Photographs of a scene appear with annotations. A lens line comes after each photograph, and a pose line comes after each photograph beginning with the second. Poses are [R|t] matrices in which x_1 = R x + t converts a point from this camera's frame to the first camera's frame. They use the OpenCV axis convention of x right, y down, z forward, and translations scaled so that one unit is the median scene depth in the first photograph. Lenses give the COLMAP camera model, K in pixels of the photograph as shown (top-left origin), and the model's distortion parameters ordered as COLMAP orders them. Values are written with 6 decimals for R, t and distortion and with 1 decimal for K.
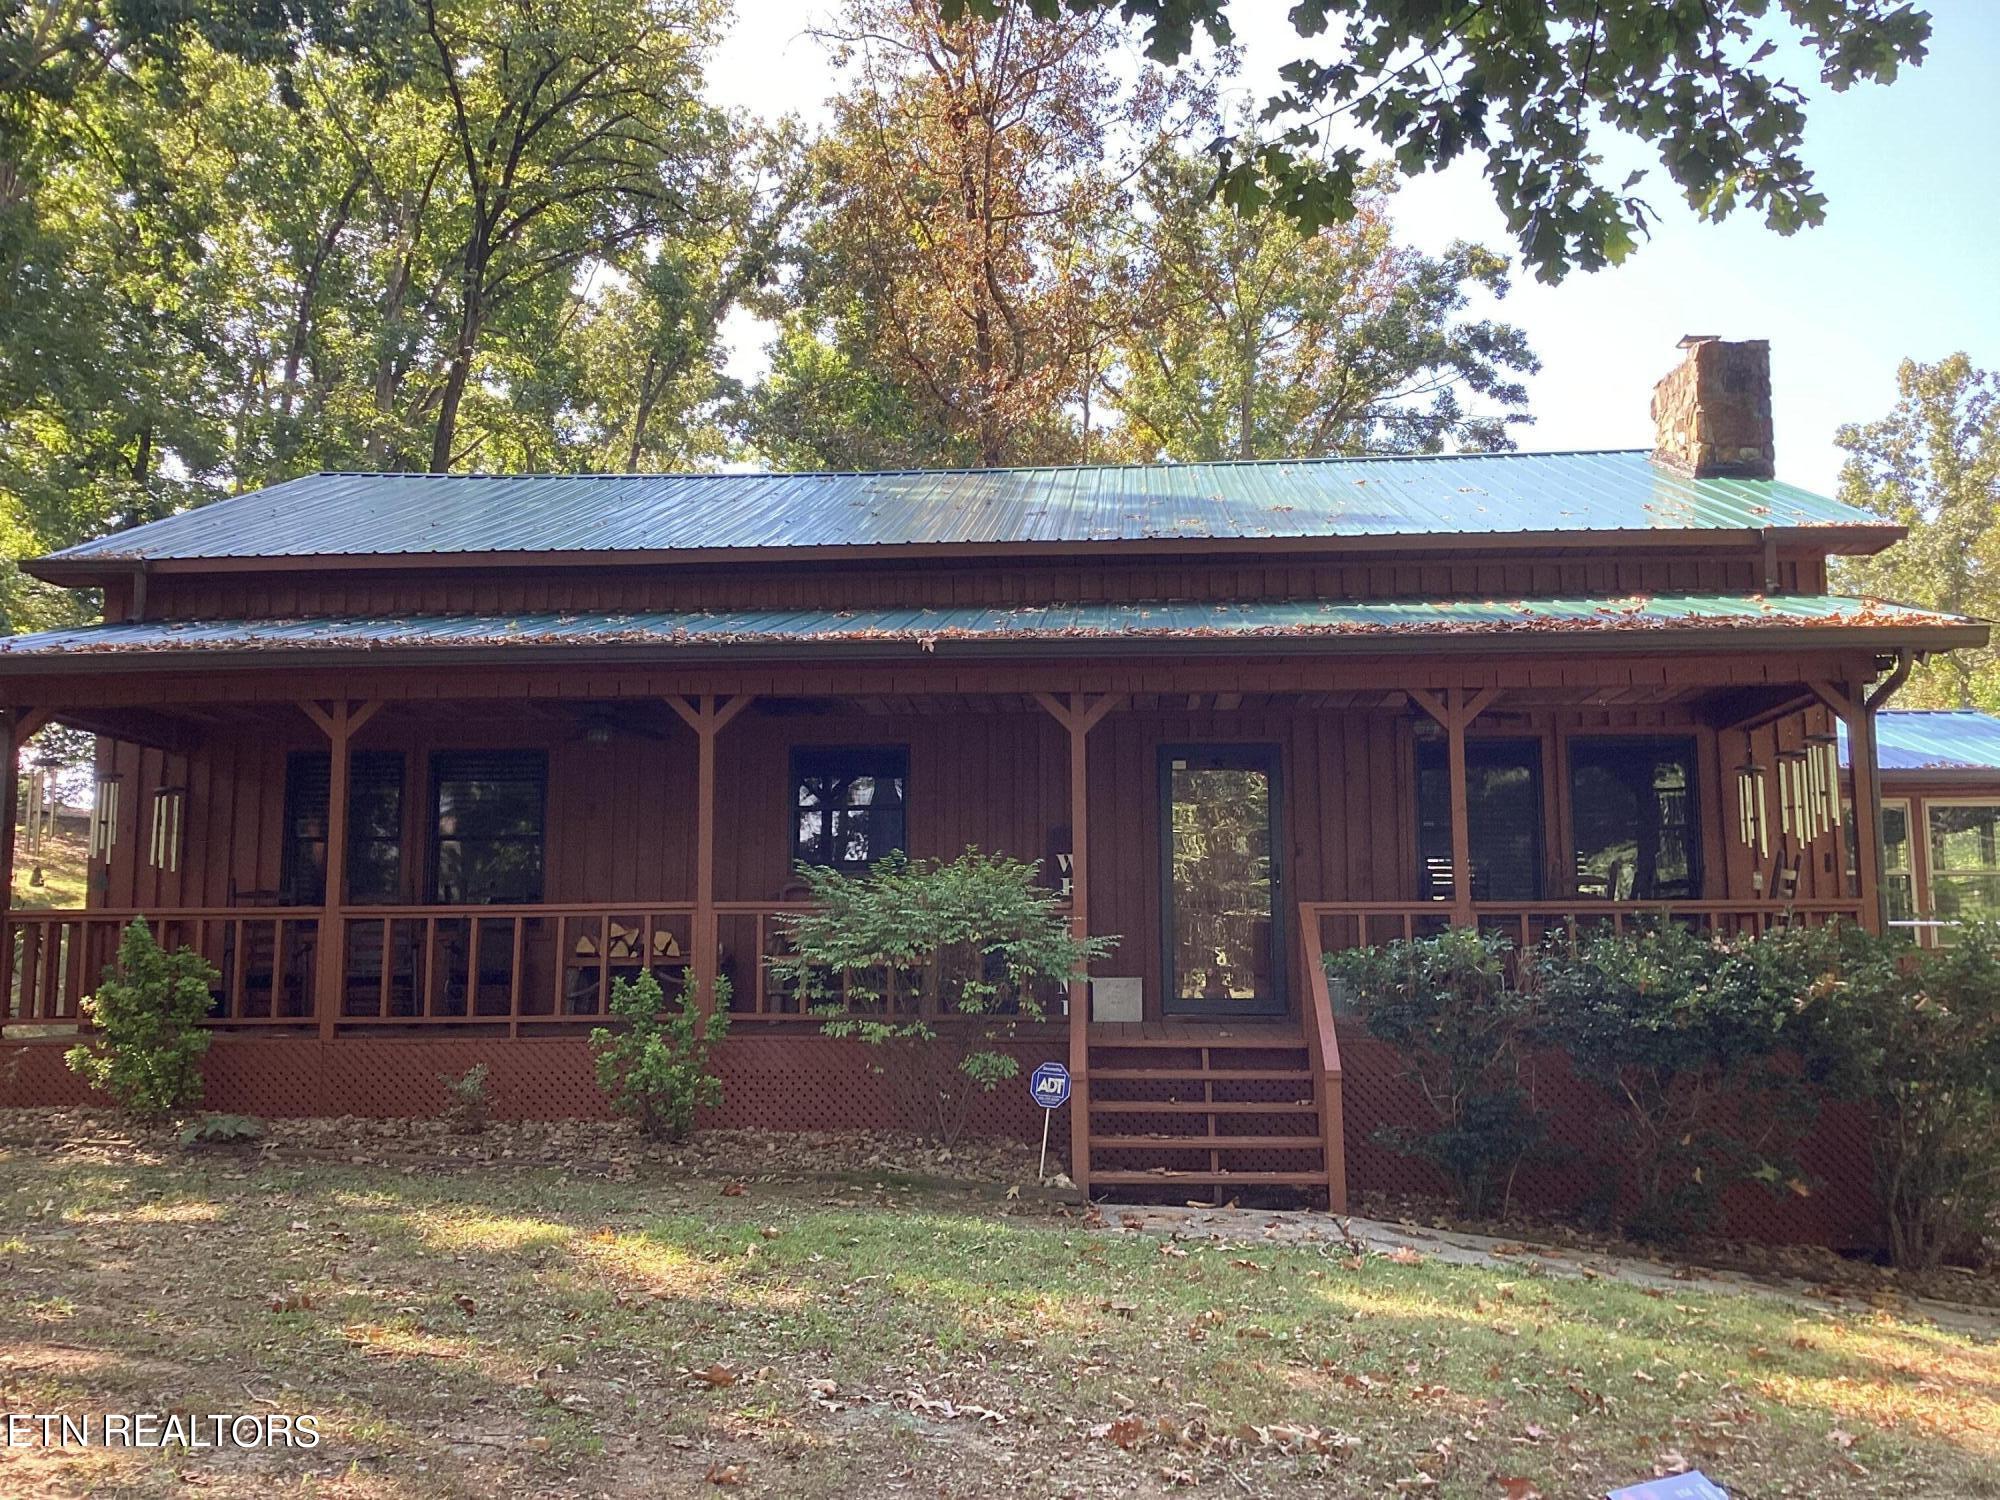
lens RADIAL K [[1826.3, 0, 1042.4], [0, 1826.3, 747.8], [0, 0, 1]] dist [0.102474, -0.220839]
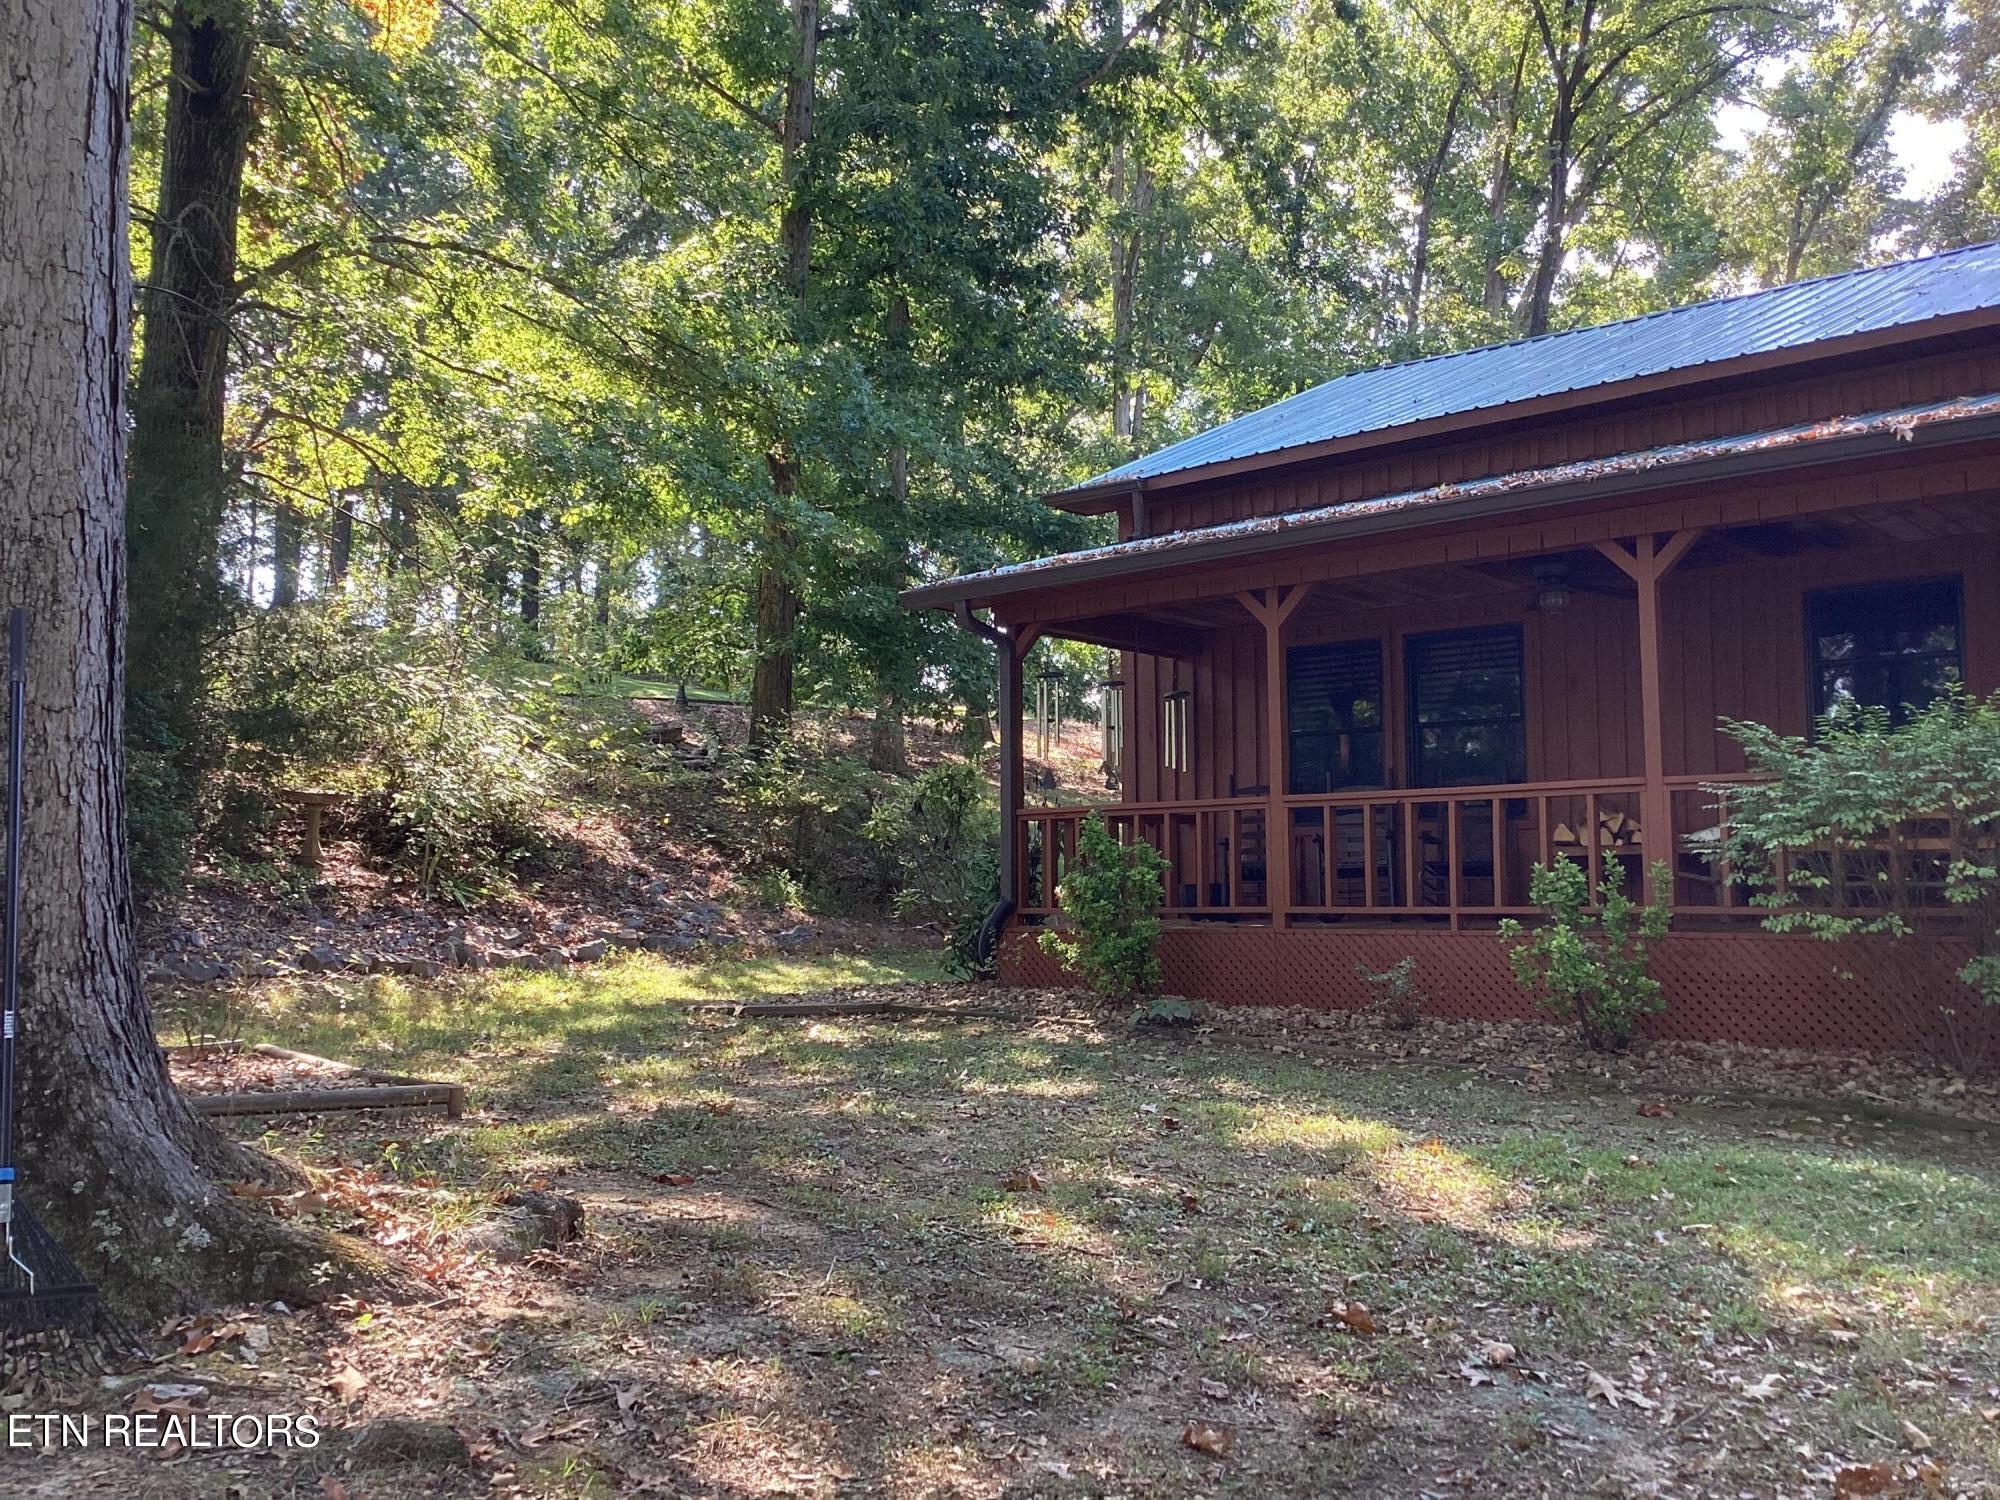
lens RADIAL K [[1826.3, 0, 1042.4], [0, 1826.3, 747.8], [0, 0, 1]] dist [0.102474, -0.220839]
pose [[0.786341, -0.052561, -0.615553, 0.119202], [0.080882, 0.996557, 0.018230, 0.031435], [0.612475, -0.064122, 0.787885, 0.146533]]
